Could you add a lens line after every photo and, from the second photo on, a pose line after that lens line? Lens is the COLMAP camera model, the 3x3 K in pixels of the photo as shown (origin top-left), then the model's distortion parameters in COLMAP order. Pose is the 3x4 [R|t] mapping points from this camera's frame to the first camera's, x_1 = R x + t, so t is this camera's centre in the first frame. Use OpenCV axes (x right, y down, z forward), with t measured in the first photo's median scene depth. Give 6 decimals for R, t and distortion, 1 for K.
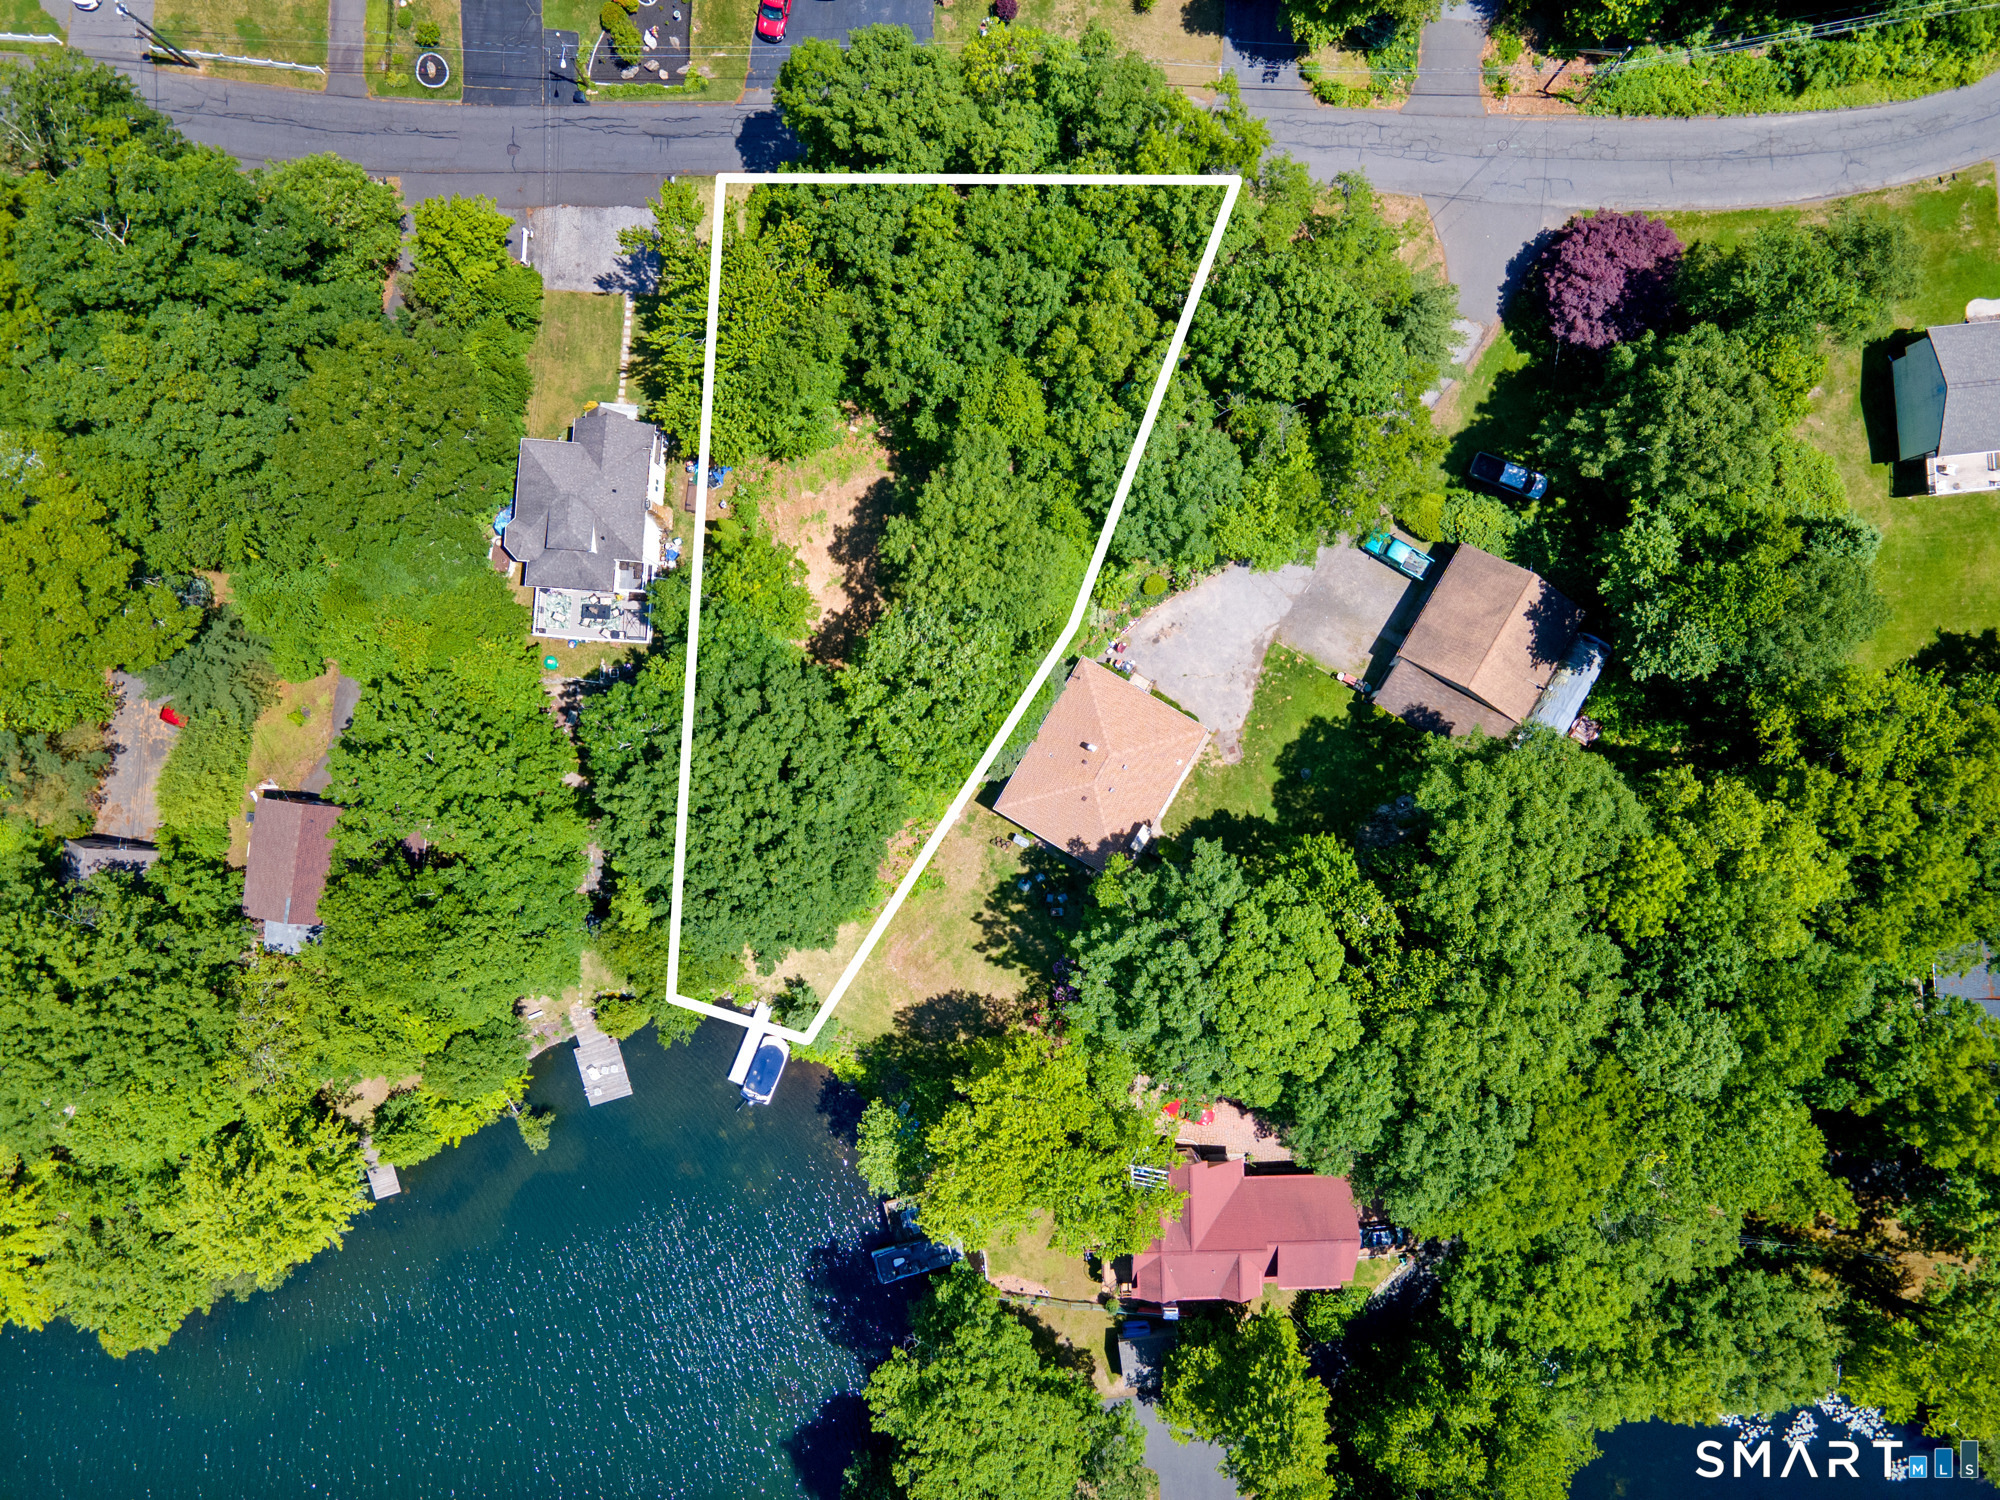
lens RADIAL K [[1448.7, 0, 1007.8], [0, 1448.7, 759.1], [0, 0, 1]] dist [0.016971, 0.028221]
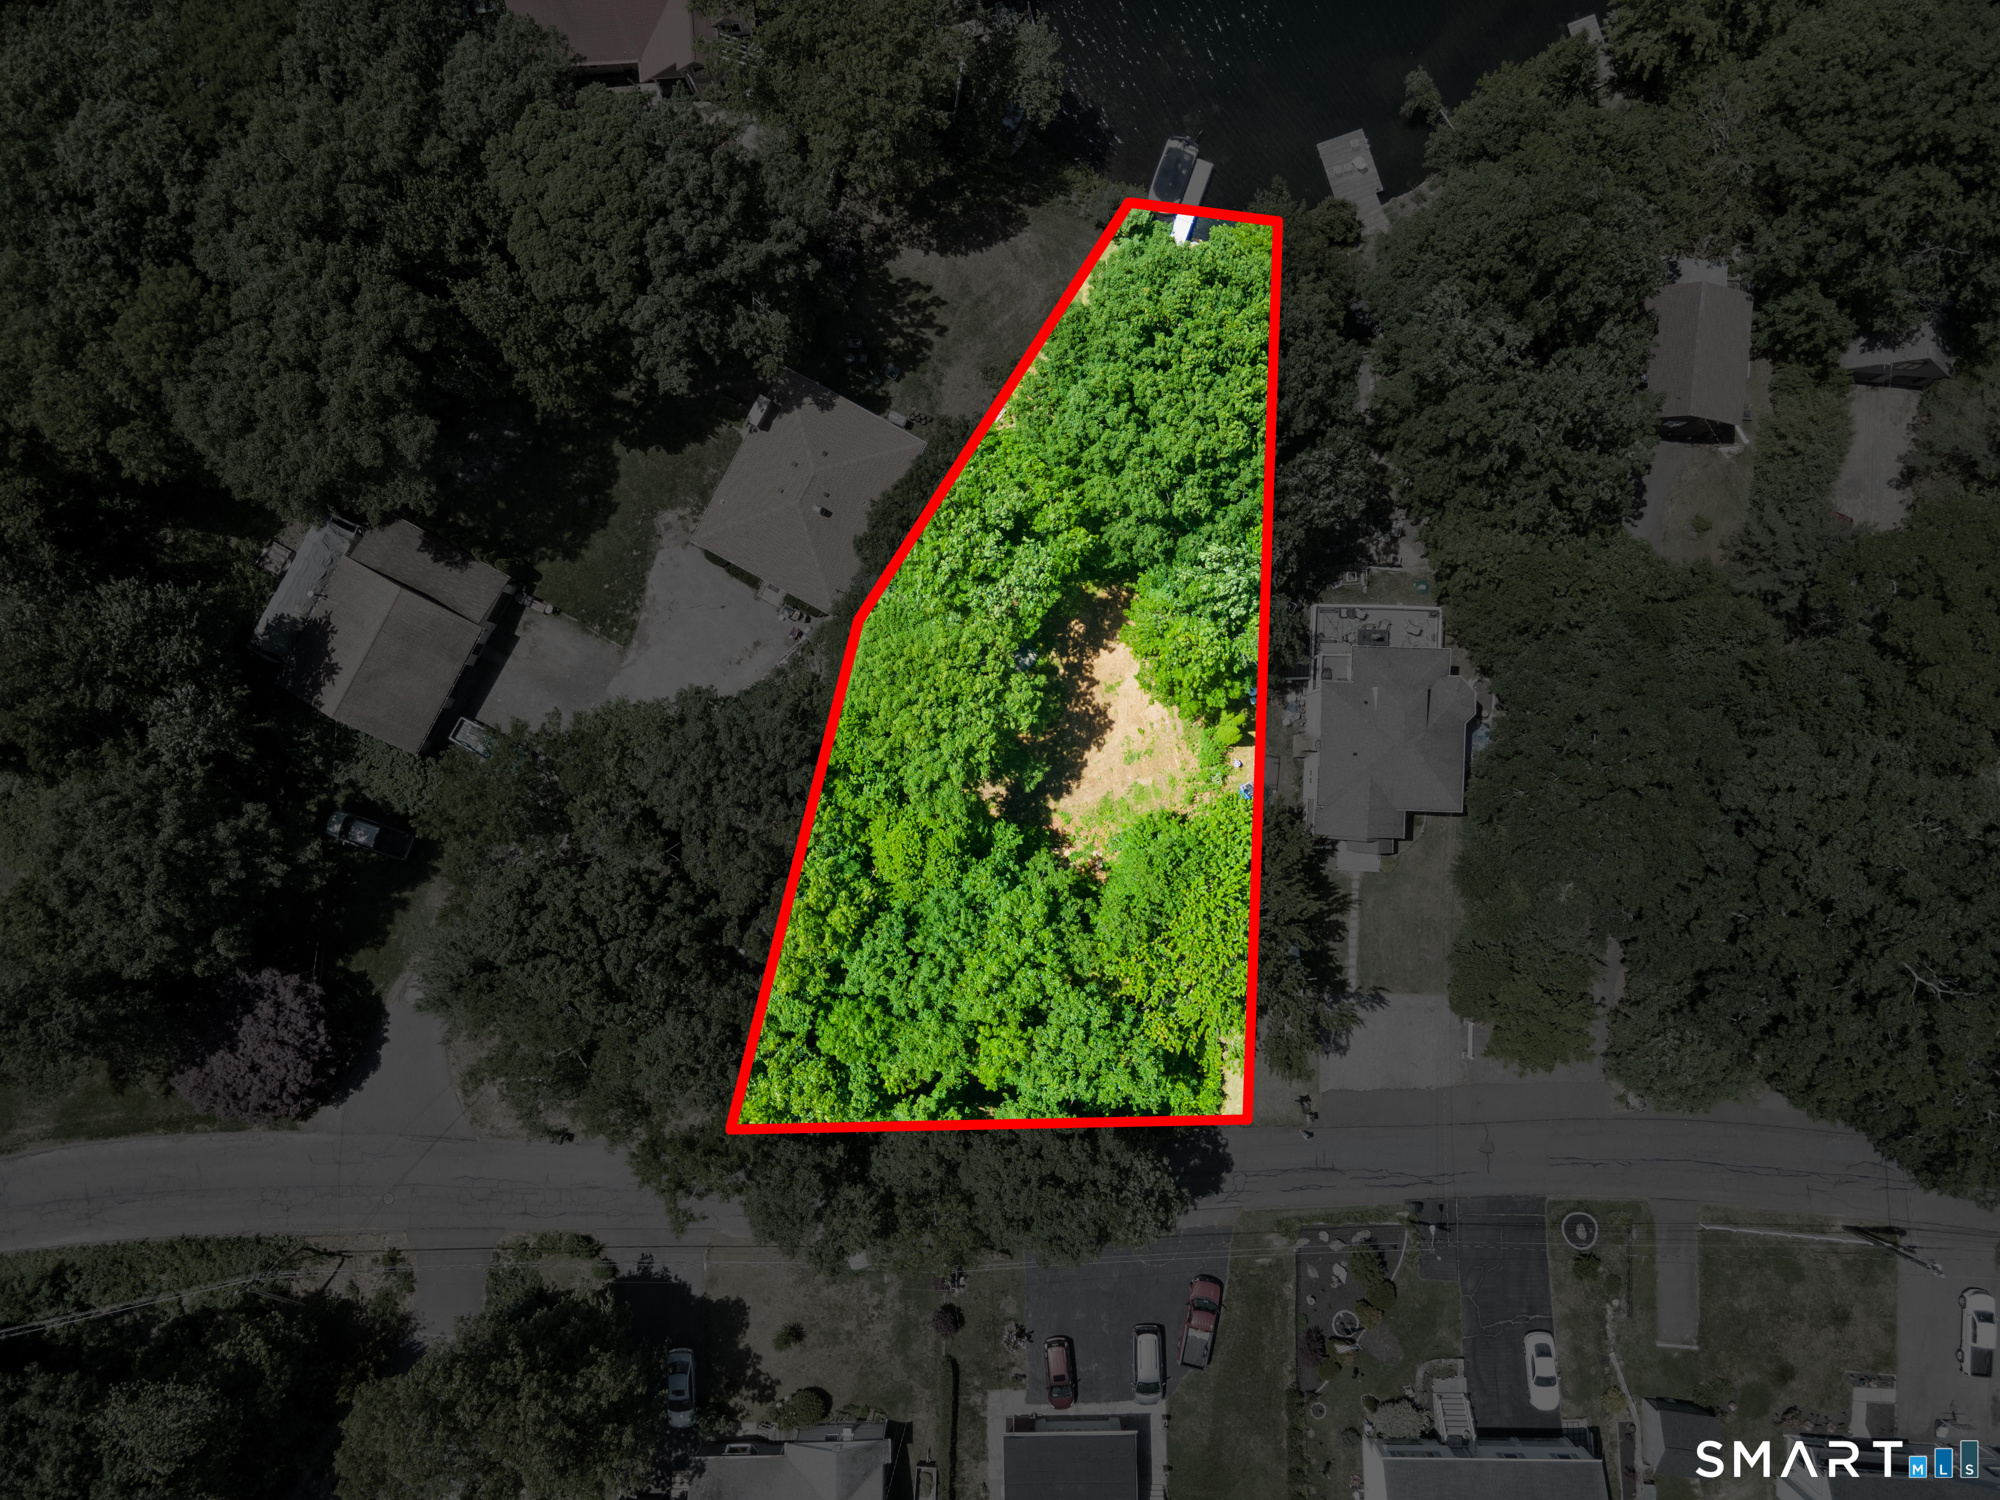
lens RADIAL K [[1448.7, 0, 1004.8], [0, 1448.7, 756.7], [0, 0, 1]] dist [0.016971, 0.028221]
pose [[-0.999134, 0.041542, 0.002348, -0.055416], [-0.041502, -0.999027, 0.014938, -0.183687], [0.002966, 0.014827, 0.999886, 0.101735]]
